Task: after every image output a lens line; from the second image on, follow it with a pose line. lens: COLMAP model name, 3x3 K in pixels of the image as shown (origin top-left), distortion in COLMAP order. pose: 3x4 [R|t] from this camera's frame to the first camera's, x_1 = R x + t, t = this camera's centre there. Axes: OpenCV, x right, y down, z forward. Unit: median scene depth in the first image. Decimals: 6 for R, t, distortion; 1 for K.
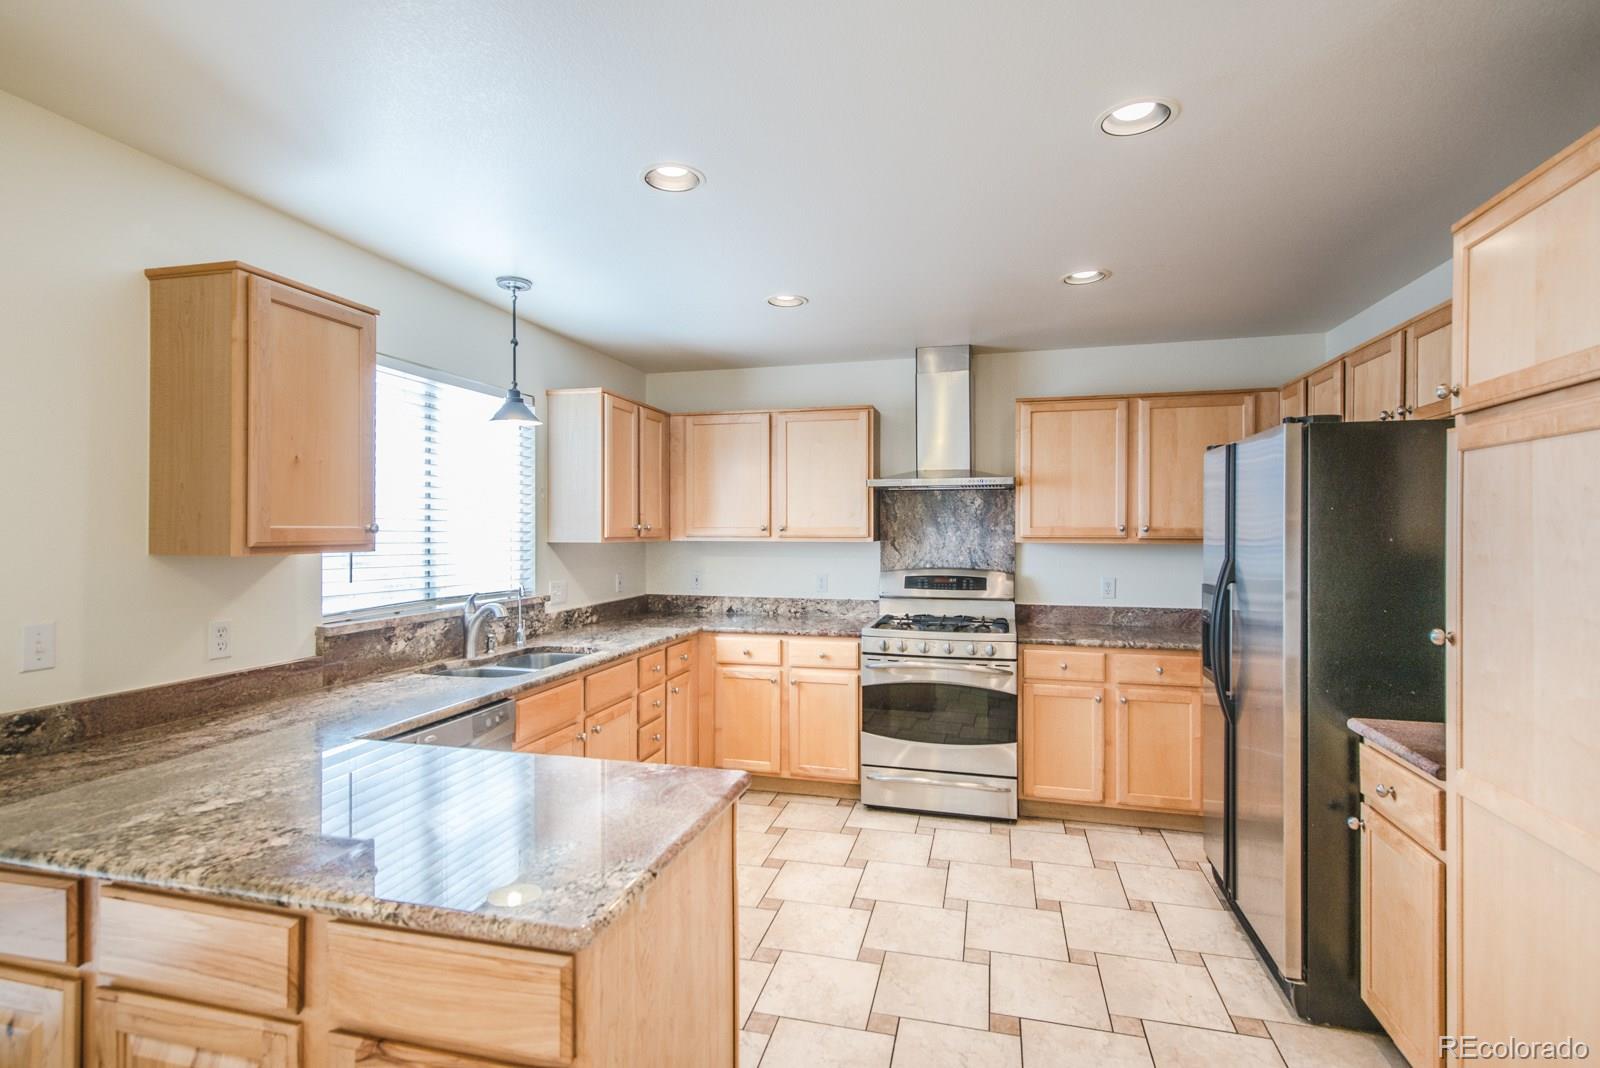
lens RADIAL K [[750.3, 0, 795.4], [0, 750.3, 527.4], [0, 0, 1]] dist [-0.009584, -0.001499]
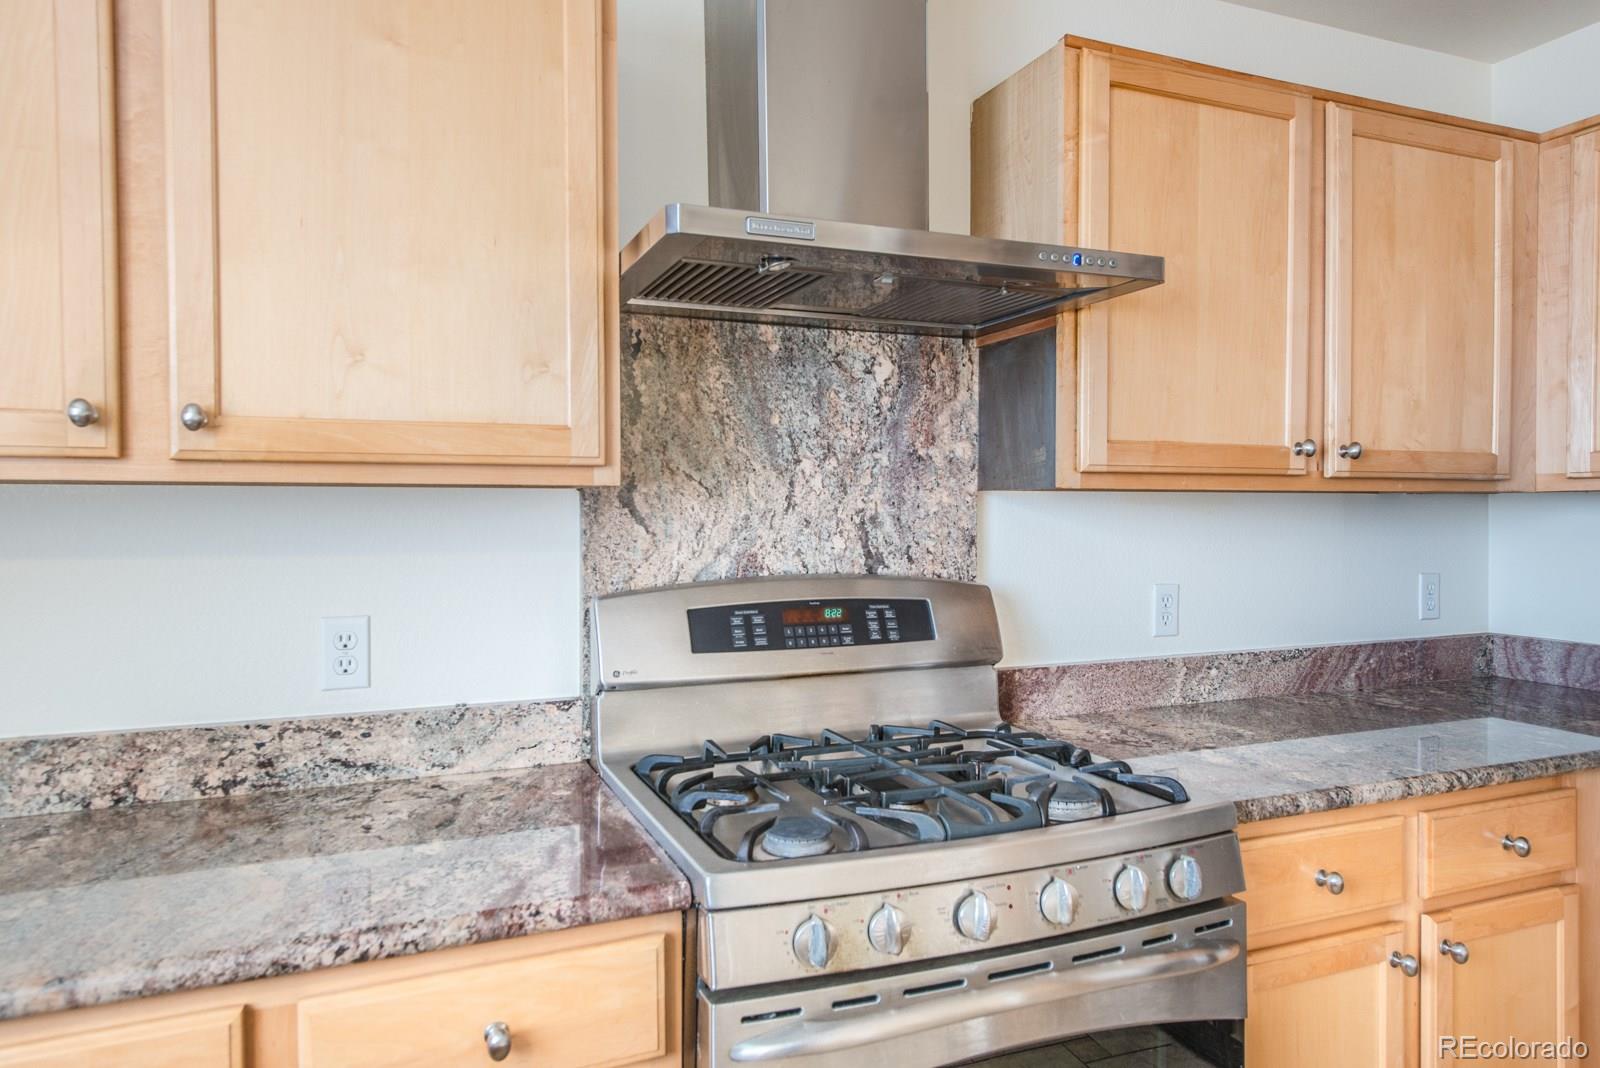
lens RADIAL K [[1038.6, 0, 810.5], [0, 1038.6, 526.3], [0, 0, 1]] dist [0.026791, -0.002069]
pose [[0.788892, -0.011964, 0.614415, -0.073882], [0.000839, 0.999830, 0.018392, 0.031030], [-0.614531, -0.013994, 0.788768, 0.786570]]
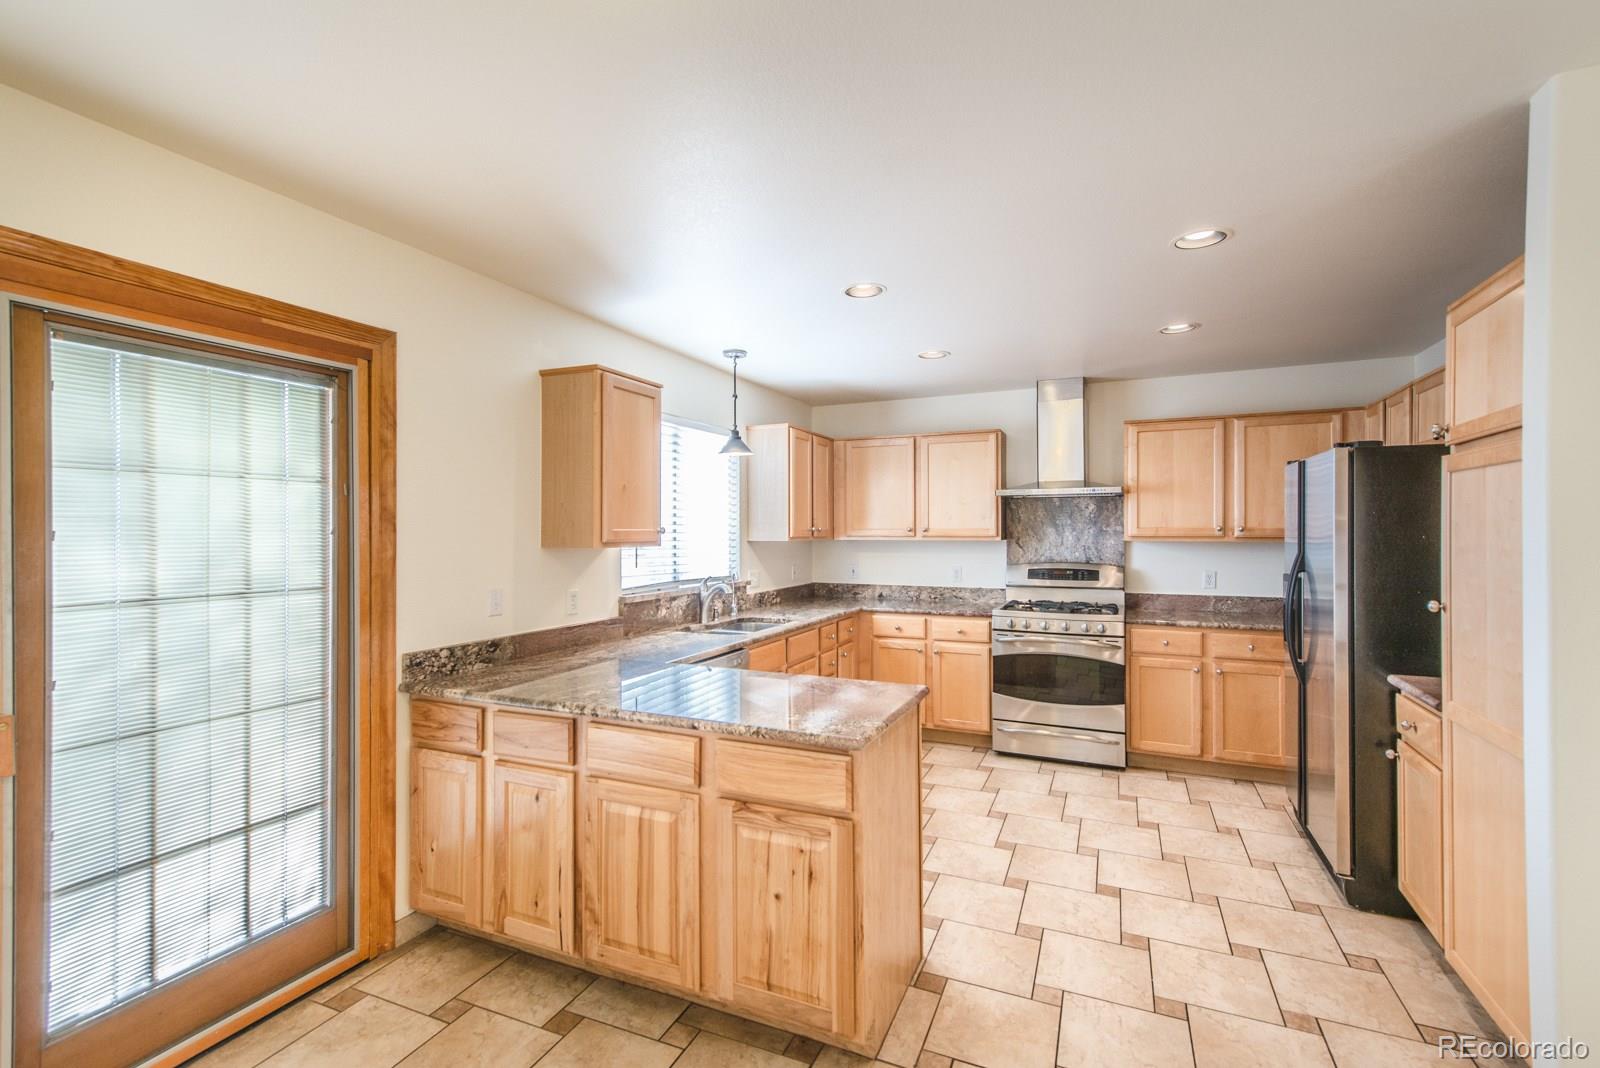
lens RADIAL K [[708.6, 0, 792.6], [0, 708.6, 528.4], [0, 0, 1]] dist [0.000723, -0.000890]
pose [[0.985397, -0.003731, -0.170234, -0.040098], [0.003604, 0.999993, -0.001056, -0.000537], [0.170236, 0.000427, 0.985403, -0.229769]]
